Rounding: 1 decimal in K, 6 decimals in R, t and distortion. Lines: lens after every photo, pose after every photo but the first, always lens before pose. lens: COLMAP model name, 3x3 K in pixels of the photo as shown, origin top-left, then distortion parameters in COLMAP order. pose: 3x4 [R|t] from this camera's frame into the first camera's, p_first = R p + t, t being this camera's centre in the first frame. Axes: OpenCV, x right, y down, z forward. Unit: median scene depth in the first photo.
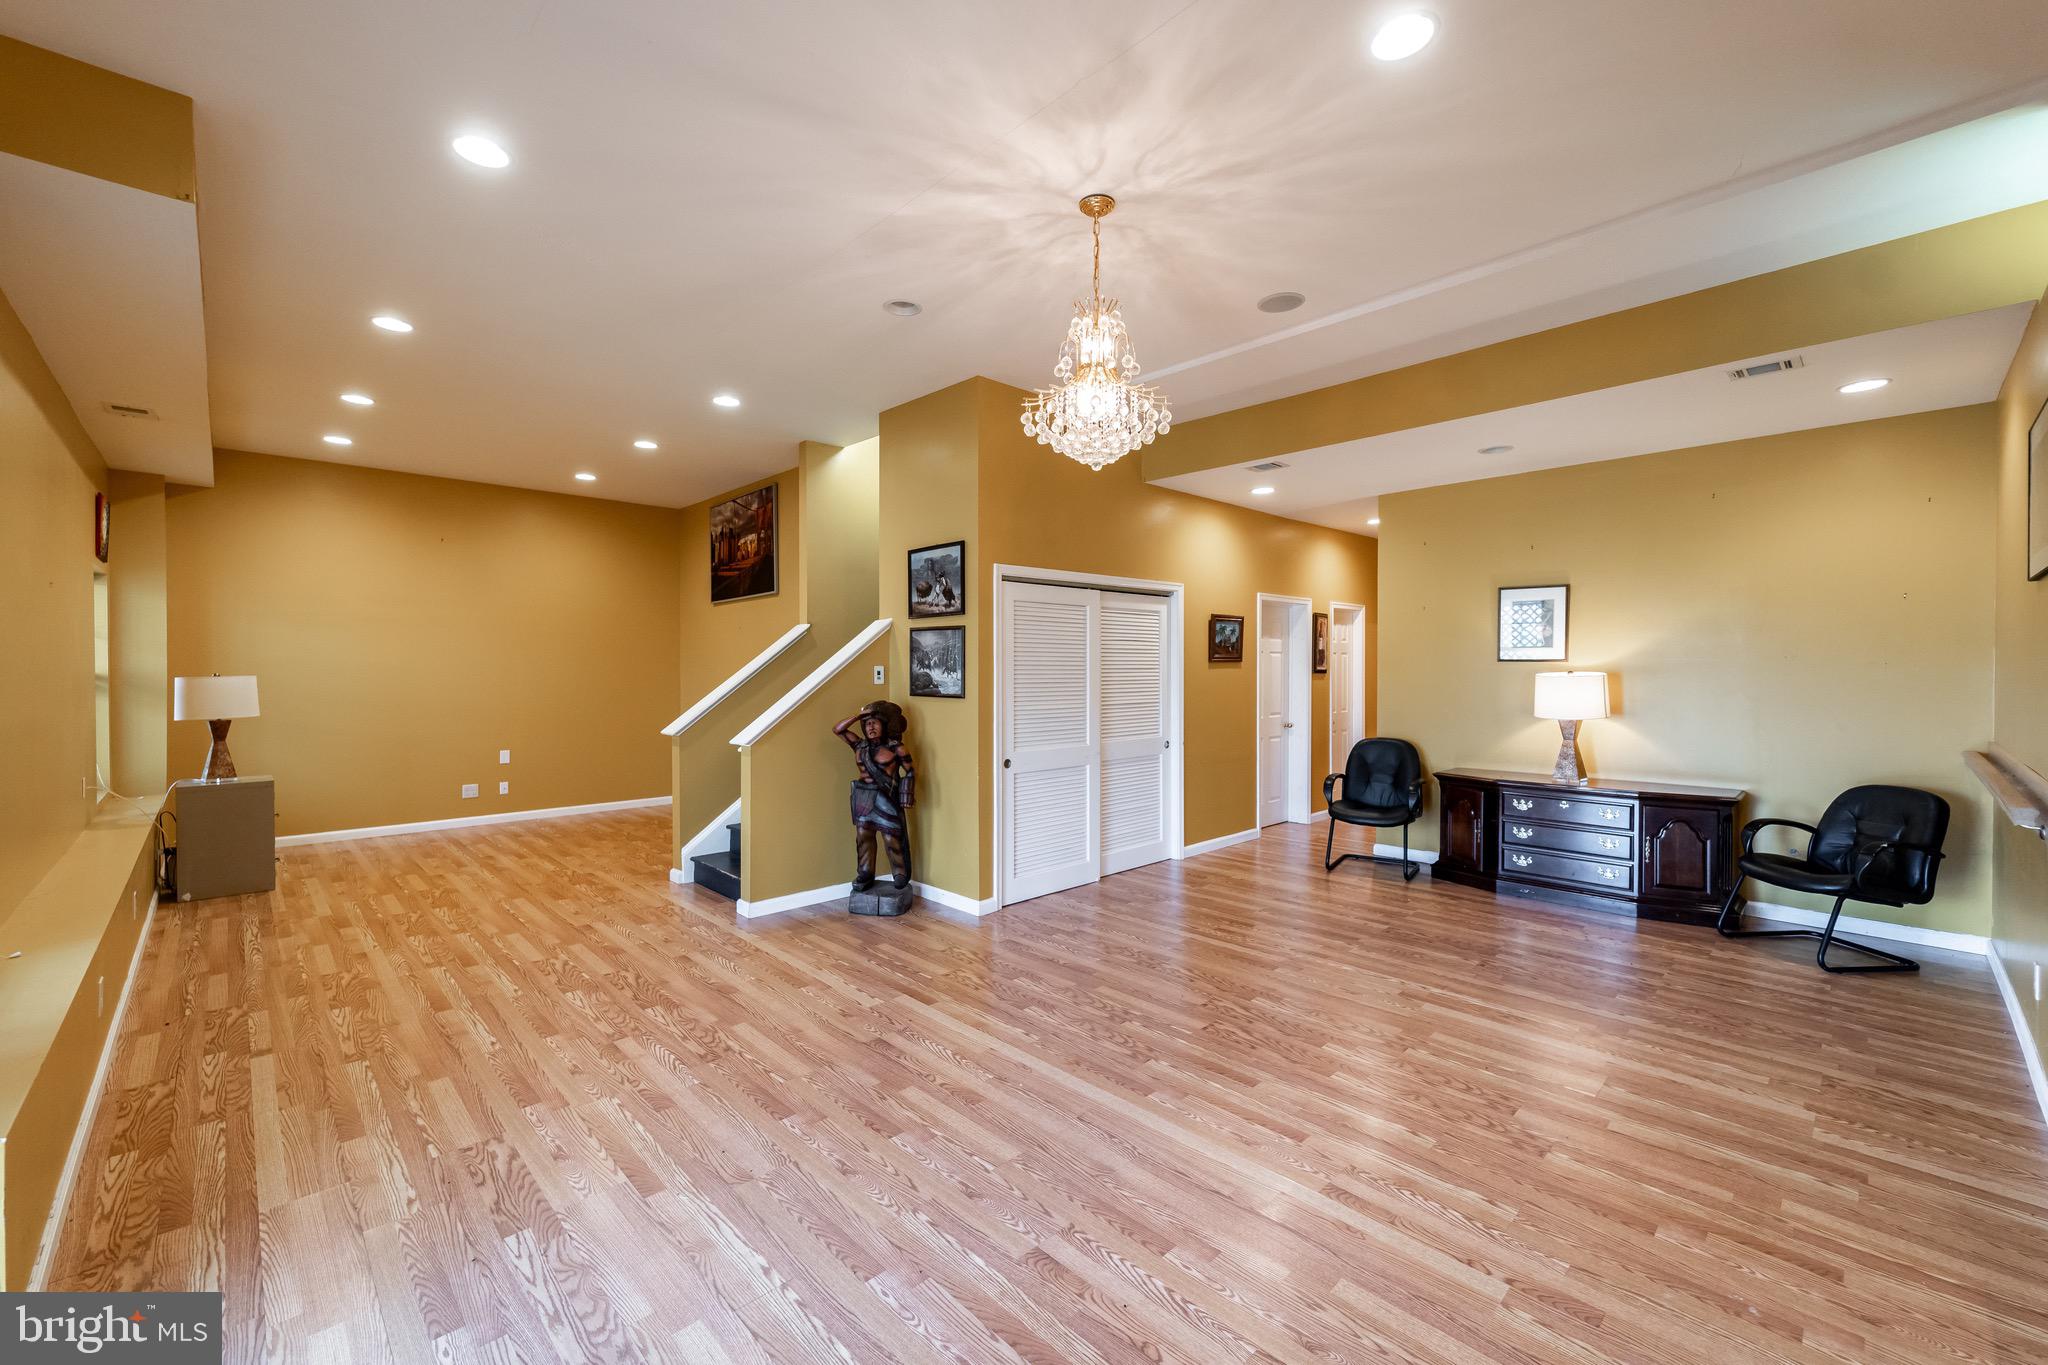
lens RADIAL K [[830.8, 0, 1026.4], [0, 830.8, 678.8], [0, 0, 1]] dist [-0.000156, 0.000131]
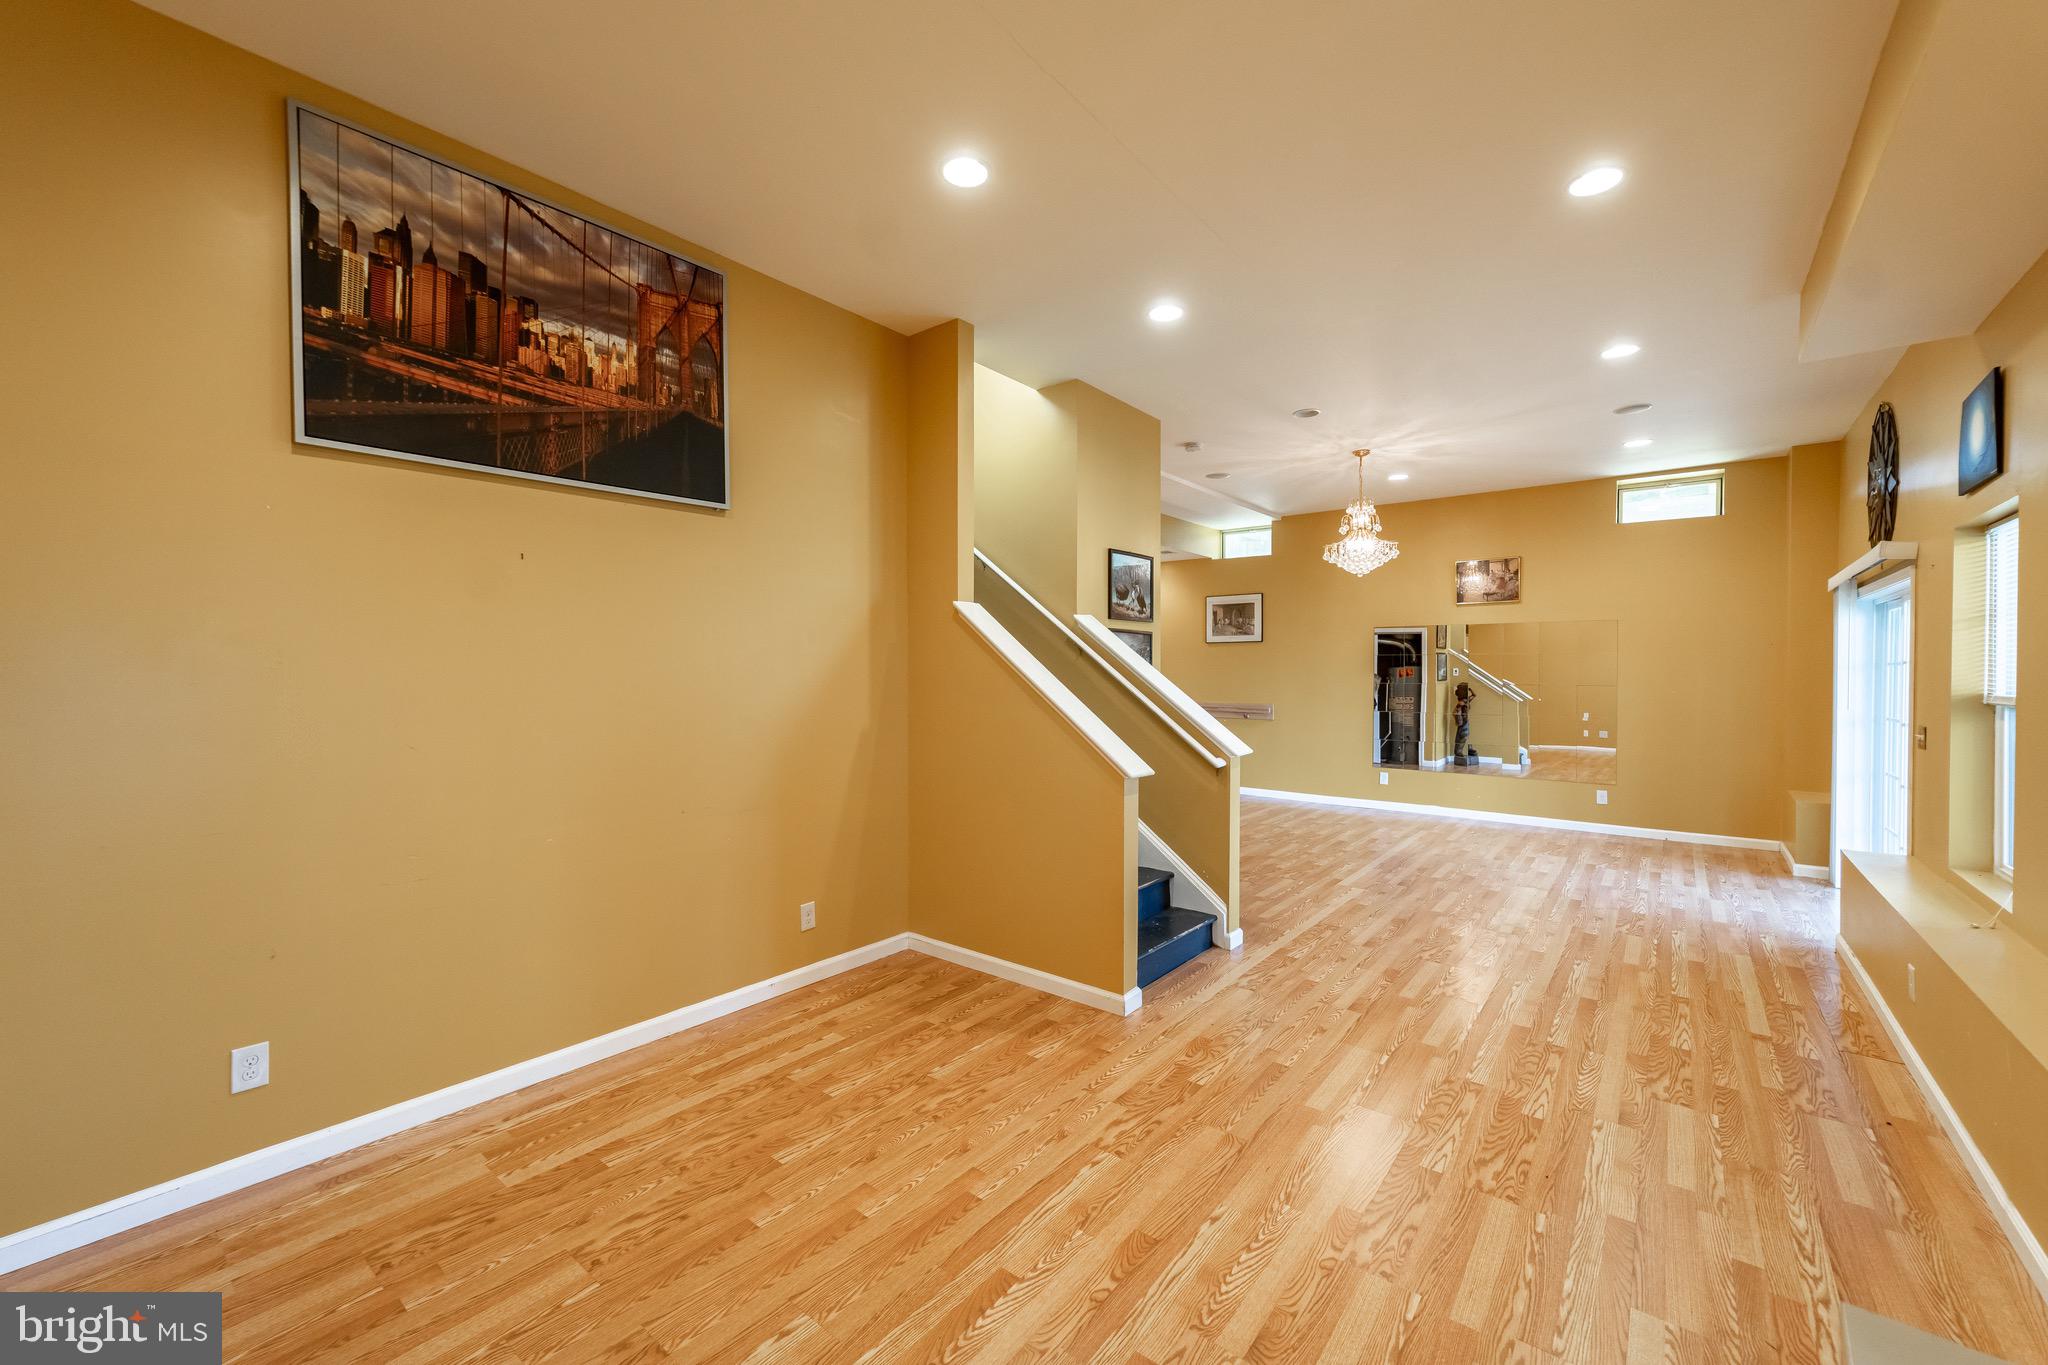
lens RADIAL K [[830.8, 0, 1025.9], [0, 830.8, 680.2], [0, 0, 1]] dist [-0.000156, 0.000131]
pose [[-0.141338, -0.014401, 0.989857, -1.410814], [0.010291, 0.999819, 0.016015, -0.021872], [-0.989908, 0.012450, -0.141164, 1.597340]]
